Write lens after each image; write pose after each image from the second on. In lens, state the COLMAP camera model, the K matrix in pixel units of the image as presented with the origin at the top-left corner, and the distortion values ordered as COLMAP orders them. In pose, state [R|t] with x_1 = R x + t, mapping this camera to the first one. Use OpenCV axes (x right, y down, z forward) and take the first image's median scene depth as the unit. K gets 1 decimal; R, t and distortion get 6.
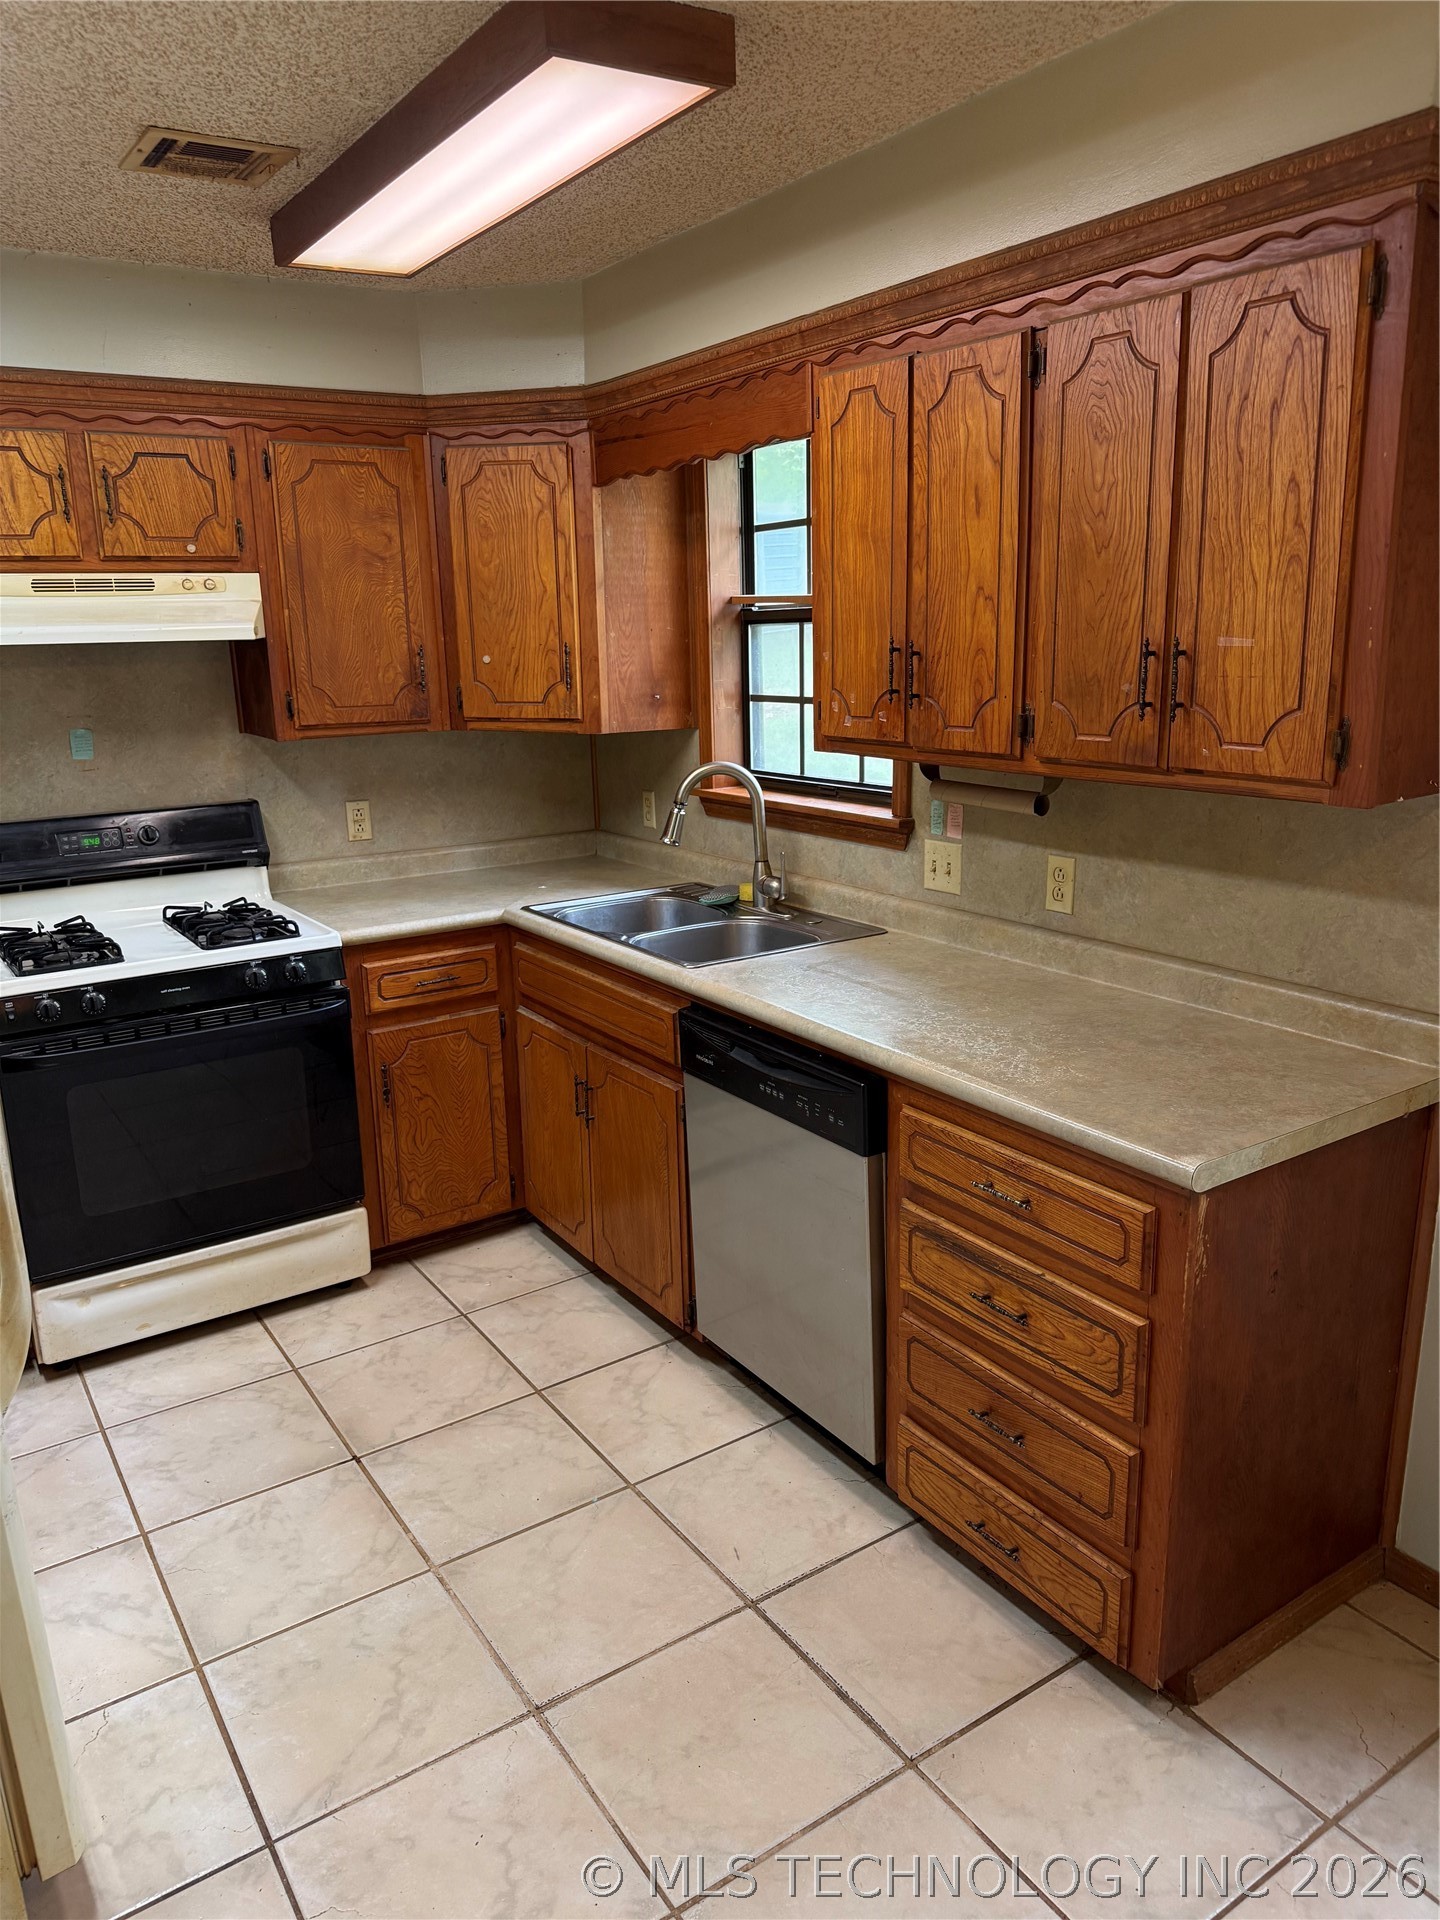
lens RADIAL K [[1346.4, 0, 714.7], [0, 1346.4, 966.8], [0, 0, 1]] dist [0.063546, -0.120985]
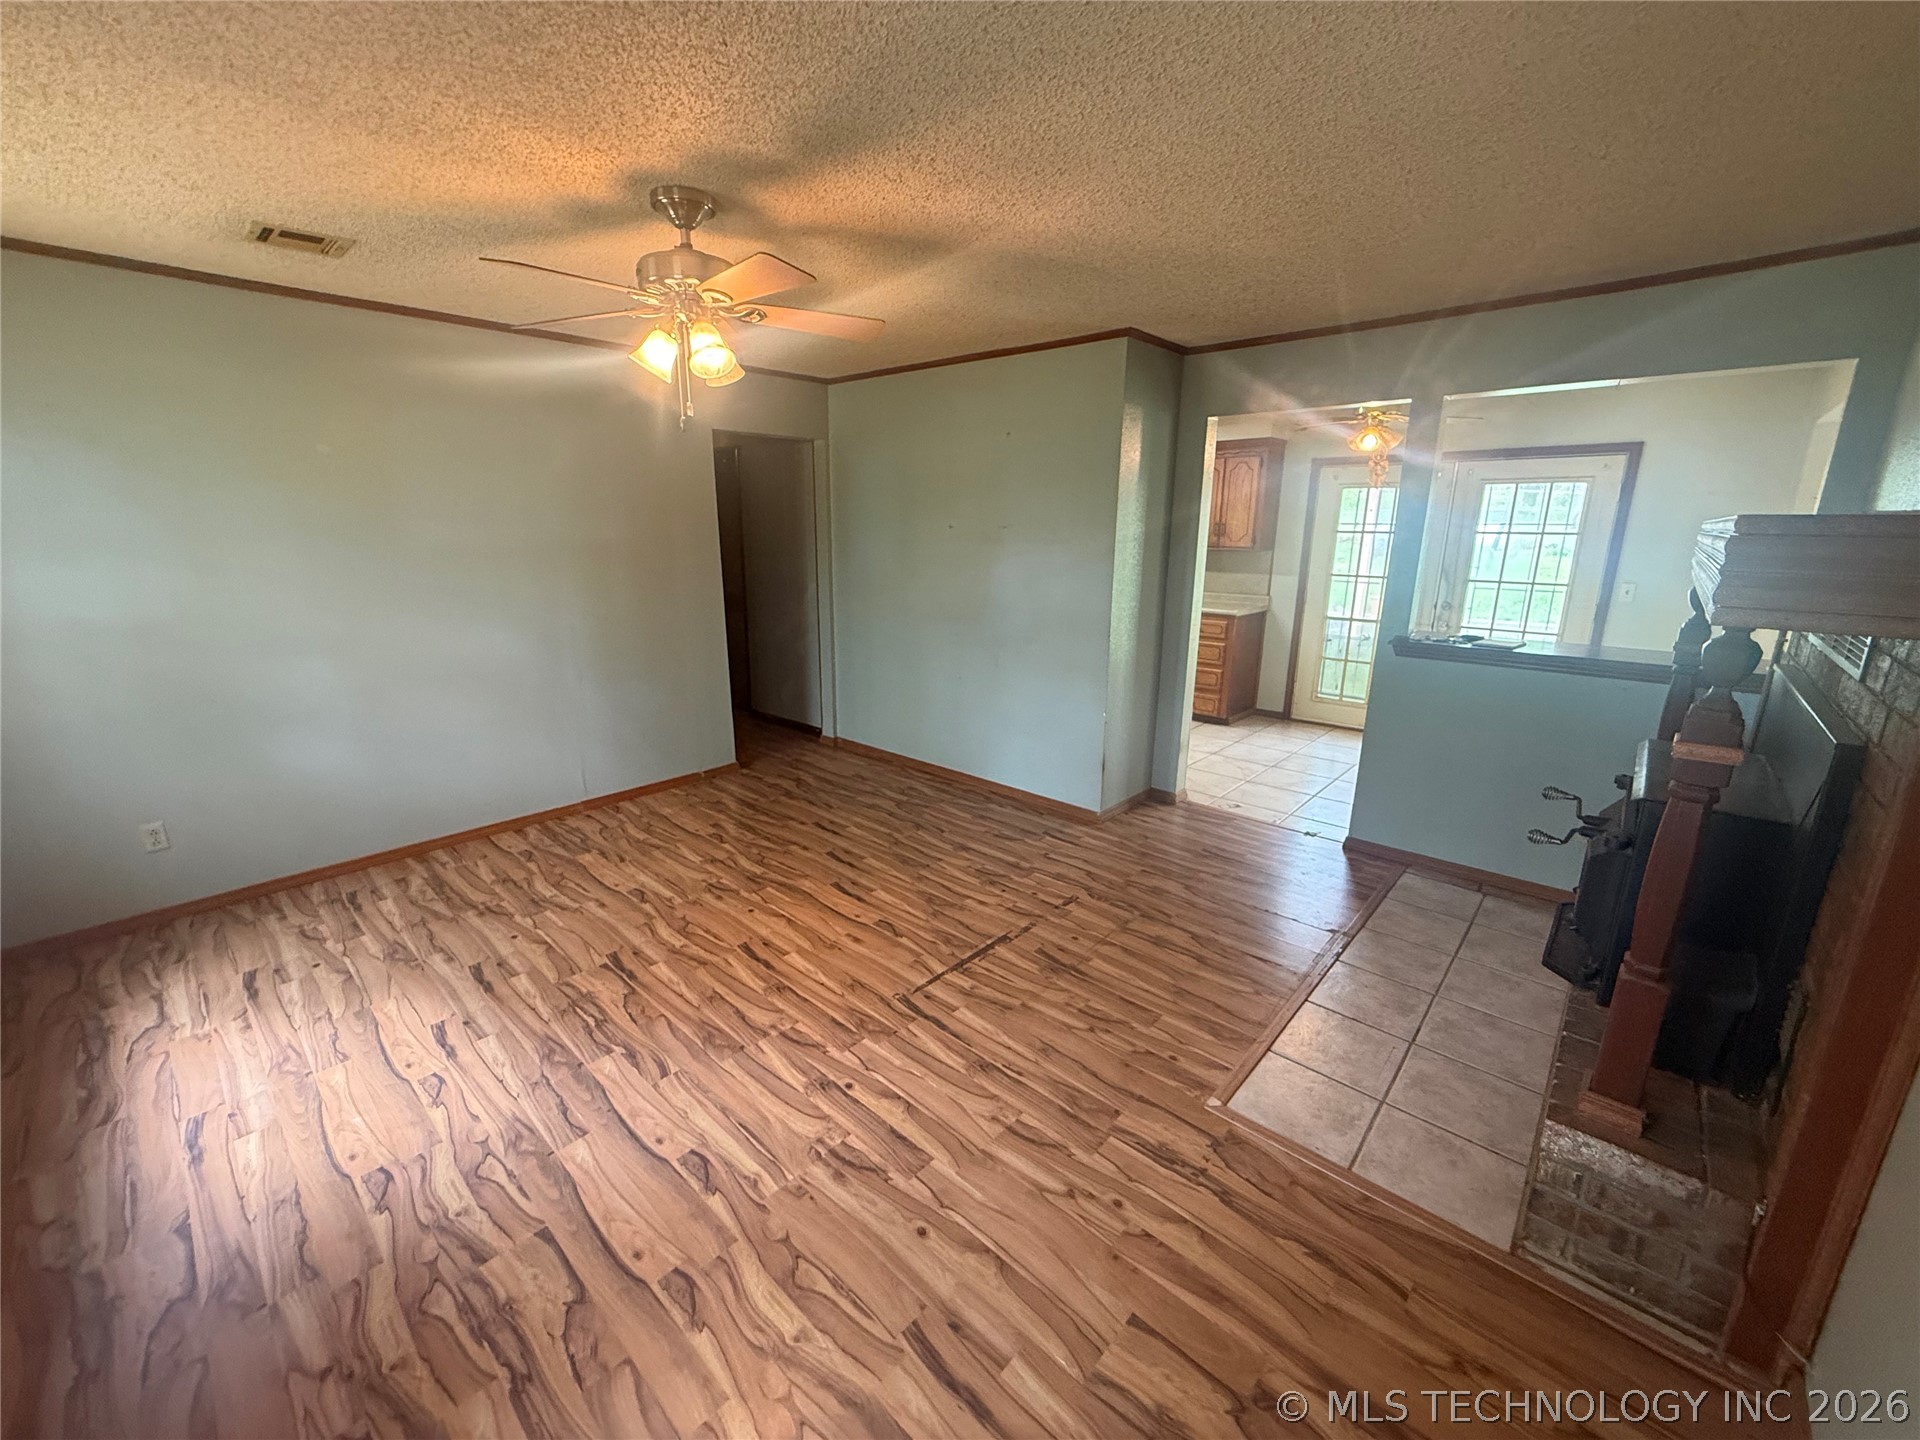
lens RADIAL K [[766.3, 0, 954.4], [0, 766.3, 719.0], [0, 0, 1]] dist [0.000713, -0.000282]
pose [[0.971379, -0.028128, 0.235863, -0.868750], [0.029386, 0.999567, -0.001816, 0.311789], [-0.235709, 0.008695, 0.971785, -1.031295]]
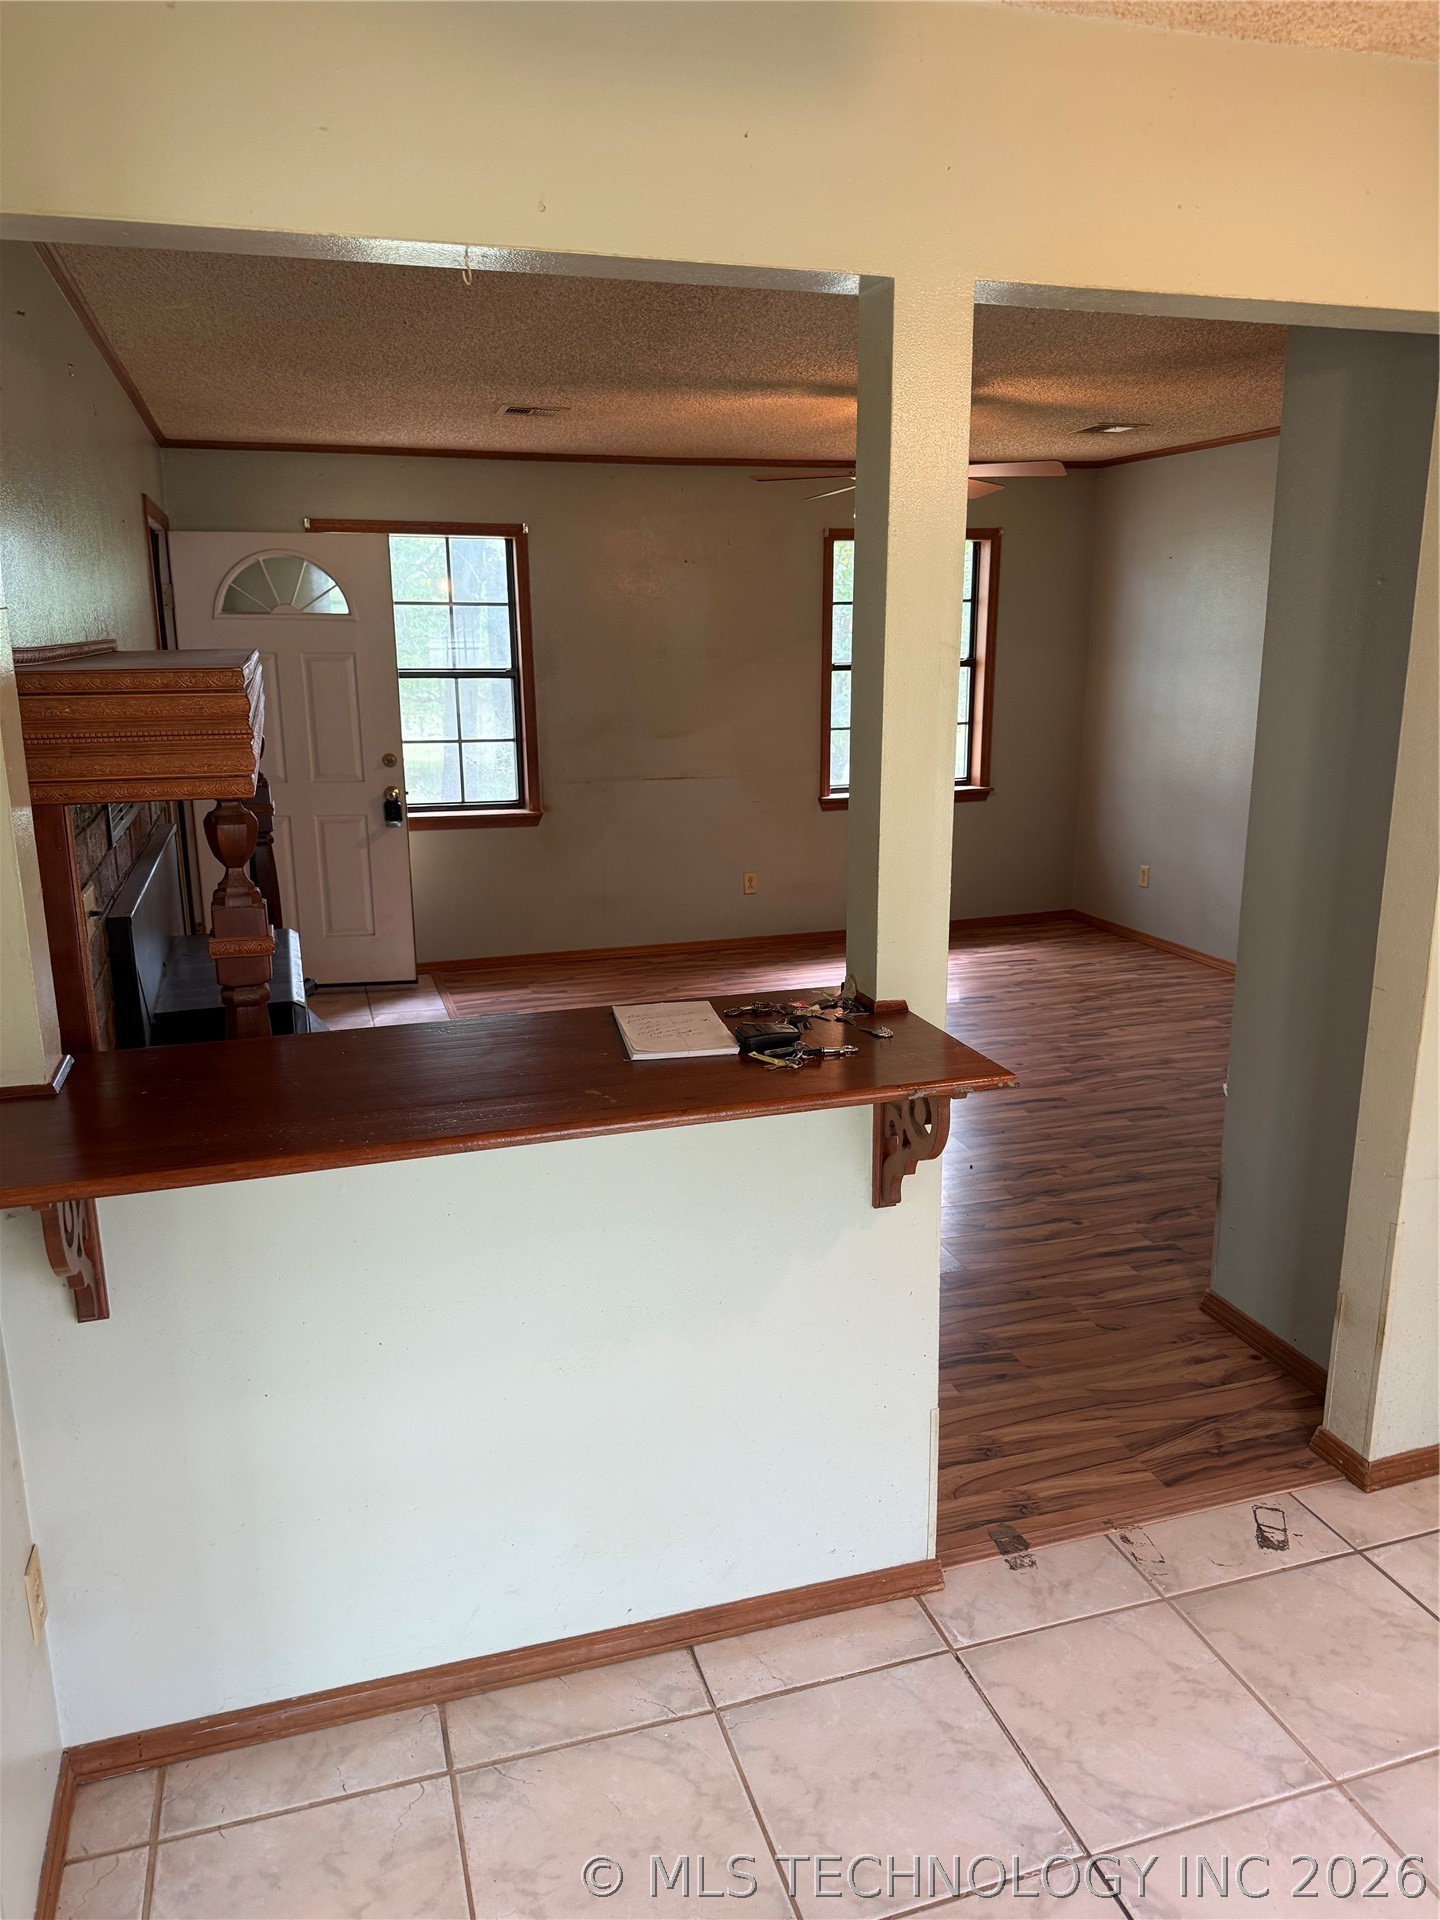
lens RADIAL K [[1348.6, 0, 714.5], [0, 1348.6, 958.8], [0, 0, 1]] dist [0.080338, -0.120881]
pose [[-0.281340, 0.256301, -0.924747, 0.638240], [-0.224267, 0.919424, 0.323055, -0.000025], [0.933034, 0.298278, -0.201190, -0.073148]]
